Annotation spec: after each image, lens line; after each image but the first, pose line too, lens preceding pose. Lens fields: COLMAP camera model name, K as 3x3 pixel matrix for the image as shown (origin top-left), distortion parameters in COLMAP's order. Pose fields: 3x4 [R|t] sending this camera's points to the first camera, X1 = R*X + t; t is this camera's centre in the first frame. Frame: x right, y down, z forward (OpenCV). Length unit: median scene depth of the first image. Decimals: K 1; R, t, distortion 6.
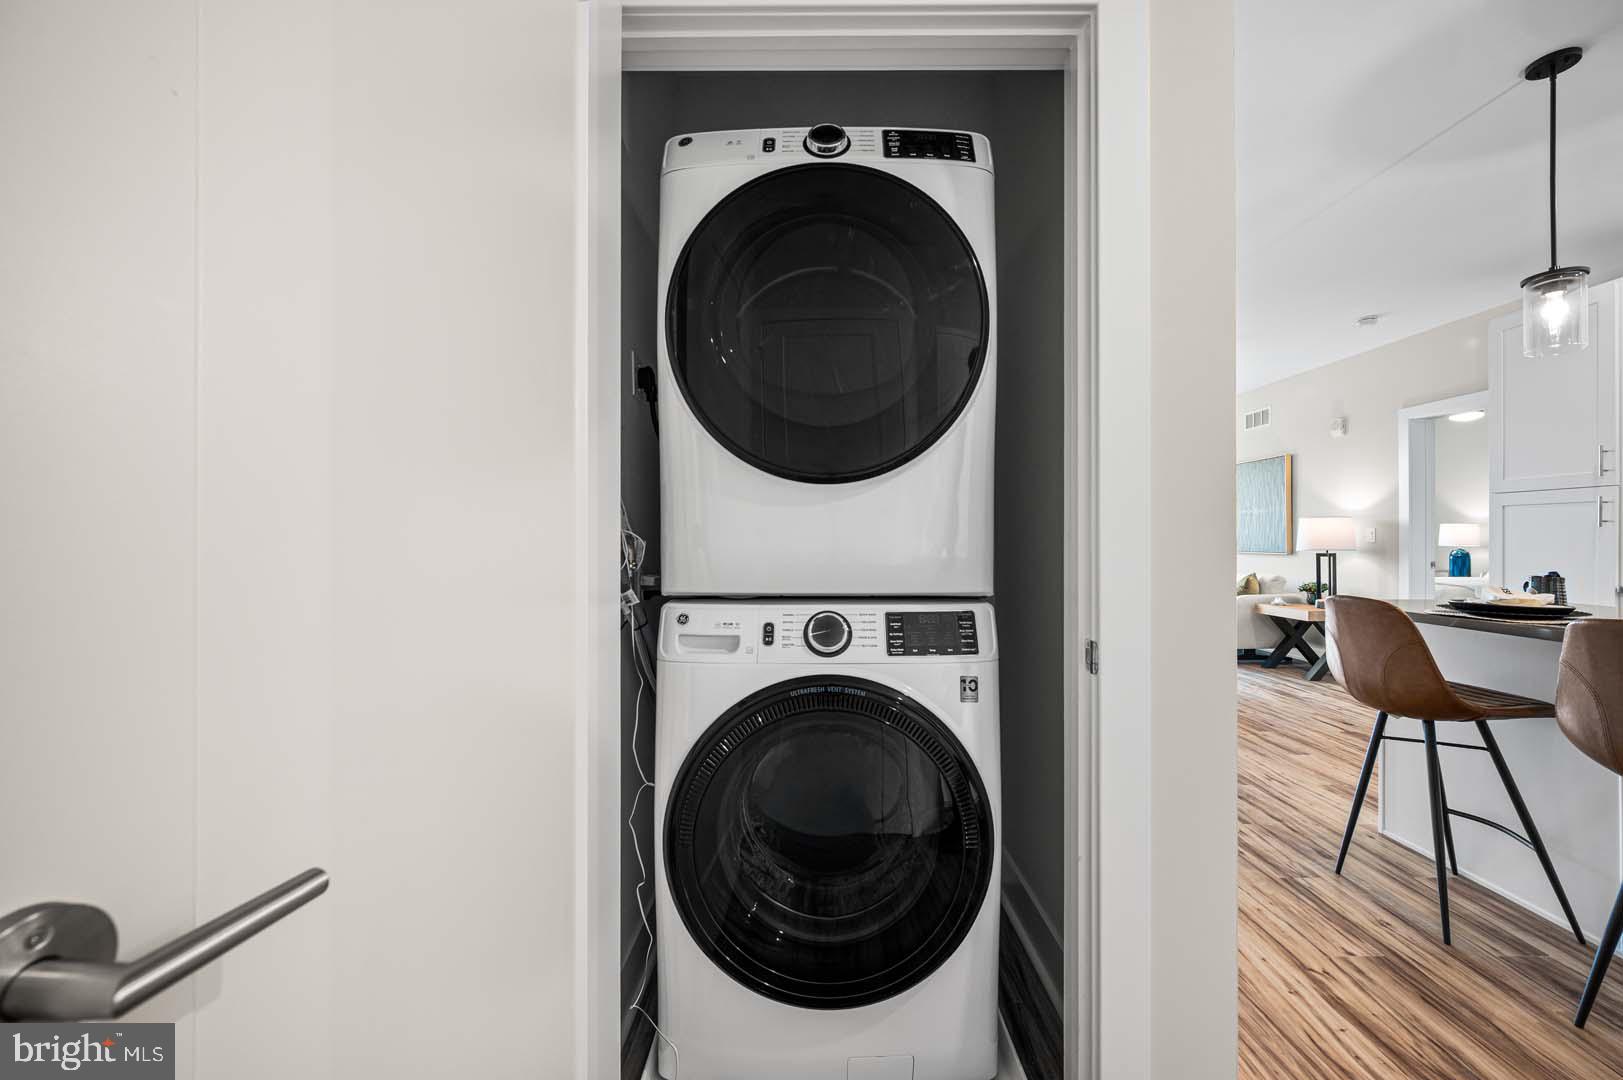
lens RADIAL K [[632.9, 0, 855.7], [0, 632.9, 540.1], [0, 0, 1]] dist [-0.000626, 0.000223]
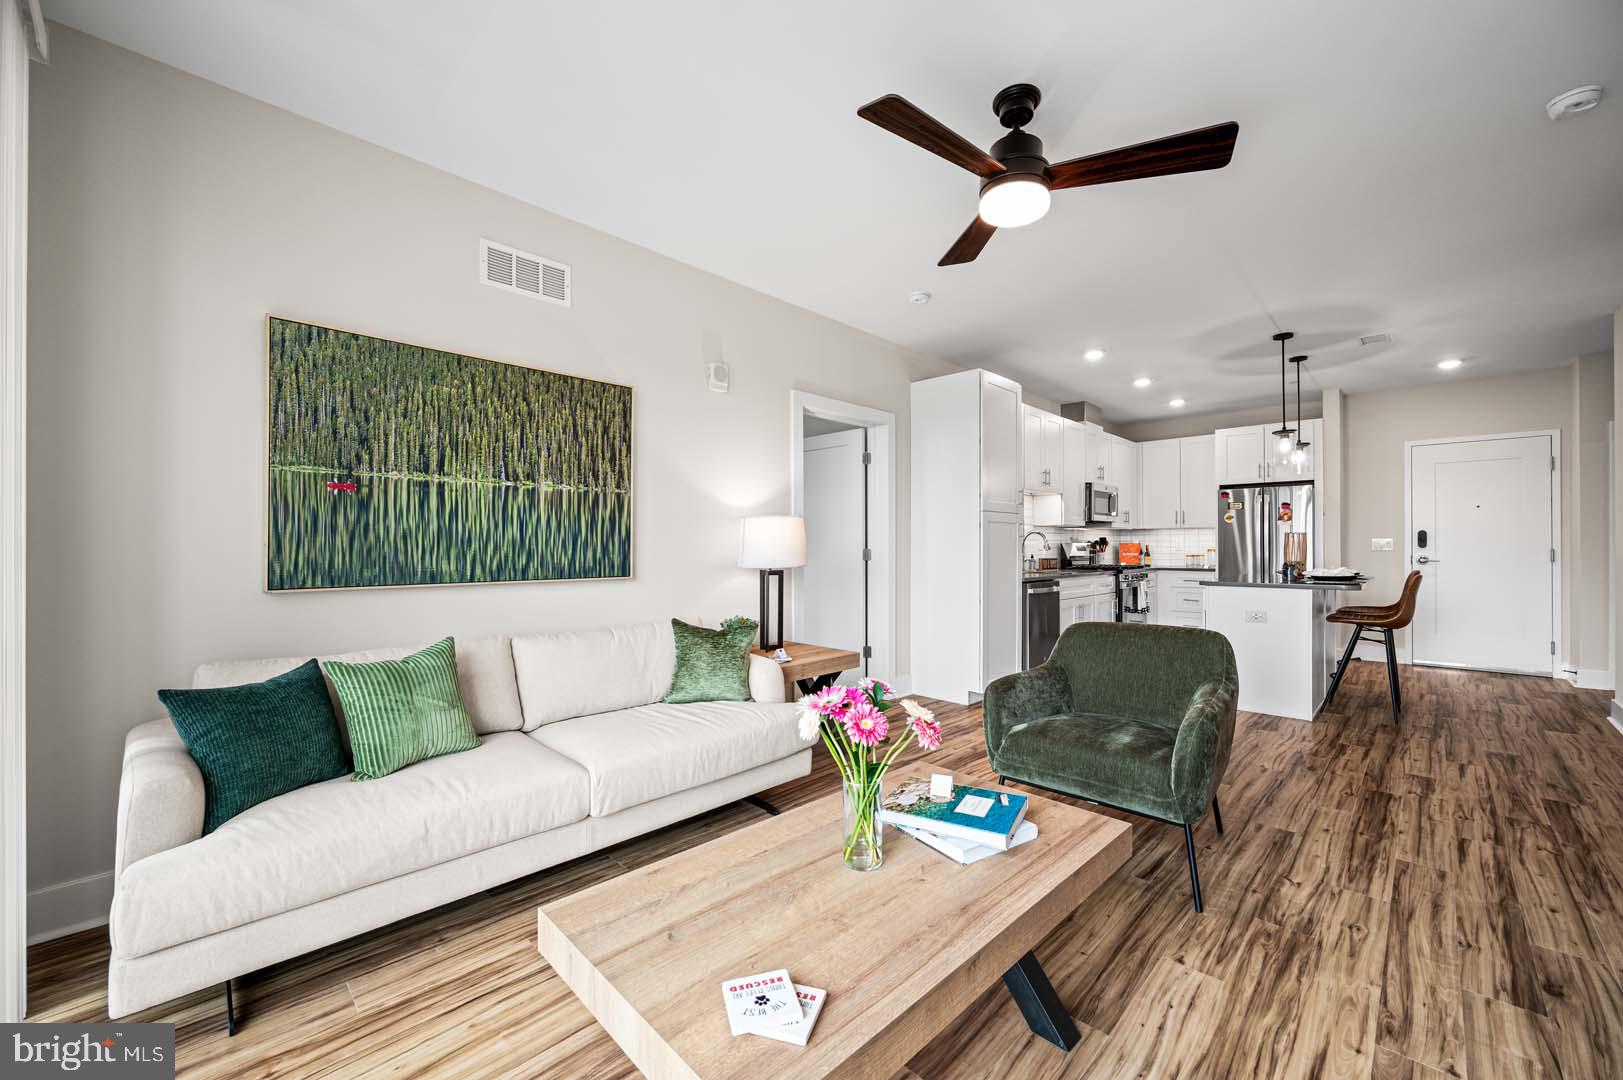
lens RADIAL K [[632.9, 0, 819.1], [0, 632.9, 540.9], [0, 0, 1]] dist [-0.000626, 0.000223]
pose [[-0.667888, 0.004270, 0.744250, 0.203482], [-0.000486, 0.999981, -0.006174, -0.005962], [-0.744262, -0.004486, -0.667873, 1.331424]]
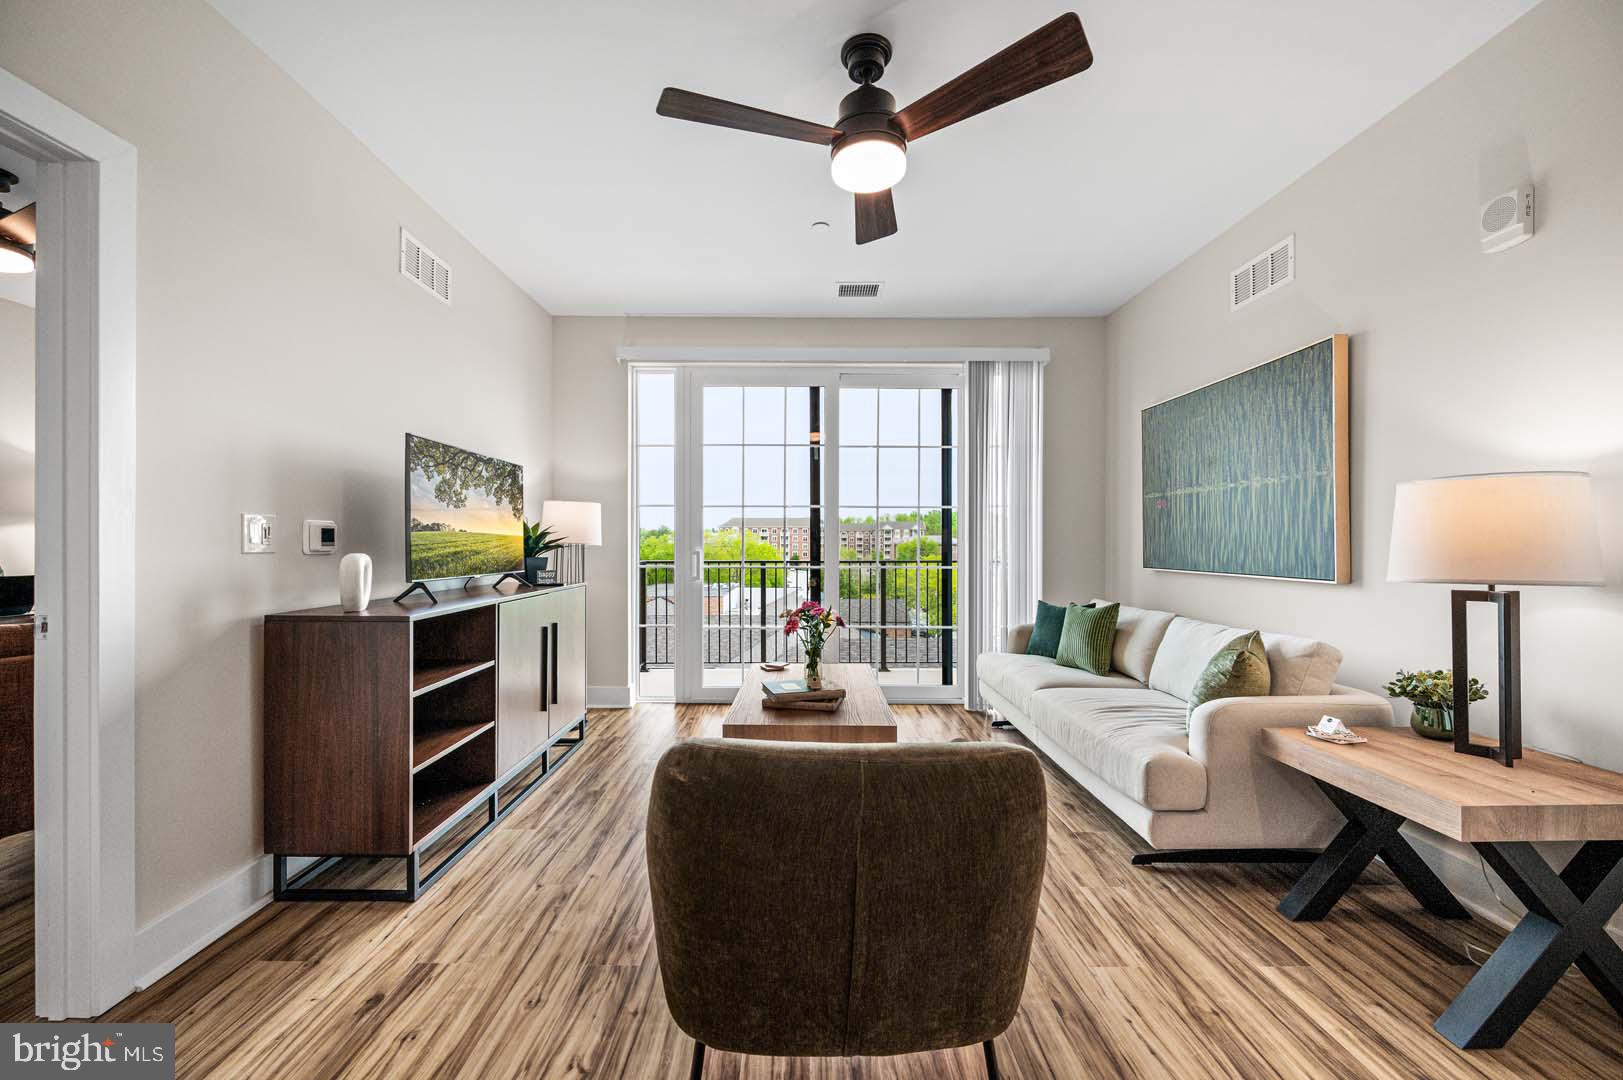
lens RADIAL K [[632.9, 0, 822.7], [0, 632.9, 540.0], [0, 0, 1]] dist [-0.000626, 0.000223]
pose [[0.999643, 0.000485, -0.026716, 0.393757], [-0.000643, 0.999982, -0.005902, -0.003154], [0.026713, 0.005917, 0.999626, 0.636150]]
